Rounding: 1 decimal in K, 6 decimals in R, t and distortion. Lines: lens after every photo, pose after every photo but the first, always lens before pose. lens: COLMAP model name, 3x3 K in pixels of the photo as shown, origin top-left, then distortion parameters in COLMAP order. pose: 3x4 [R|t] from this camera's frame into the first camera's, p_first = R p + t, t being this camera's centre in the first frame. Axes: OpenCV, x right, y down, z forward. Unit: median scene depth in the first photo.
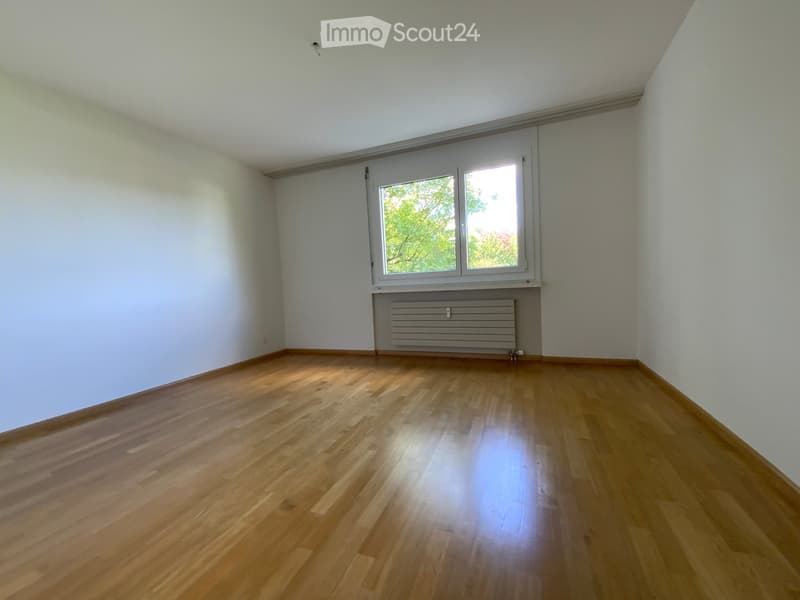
lens RADIAL K [[326.0, 0, 400.0], [0, 326.0, 300.0], [0, 0, 1]] dist [0.002294, -0.009606]
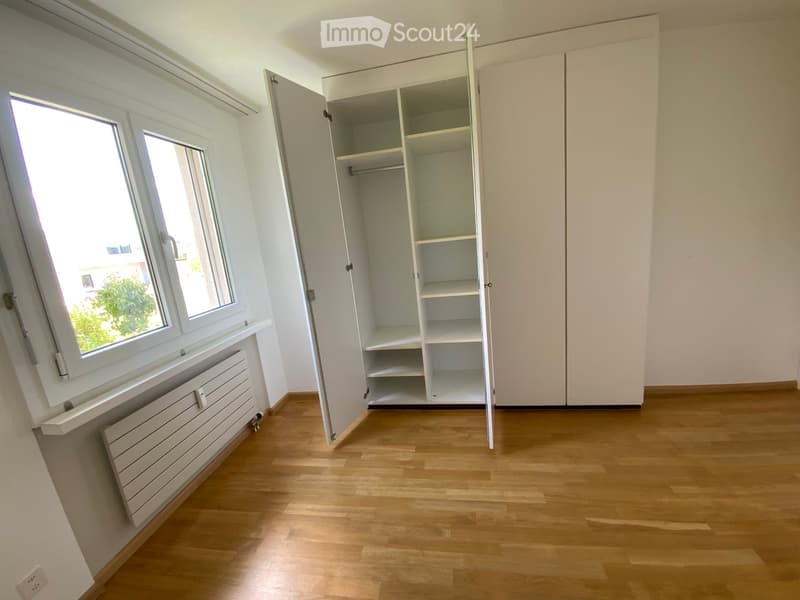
lens RADIAL K [[326.0, 0, 400.0], [0, 326.0, 300.0], [0, 0, 1]] dist [0.002294, -0.009606]
pose [[-0.200552, -0.043699, 0.978708, -0.436178], [0.162158, 0.983744, 0.077152, -0.110795], [-0.966170, 0.174178, -0.190206, 0.732468]]
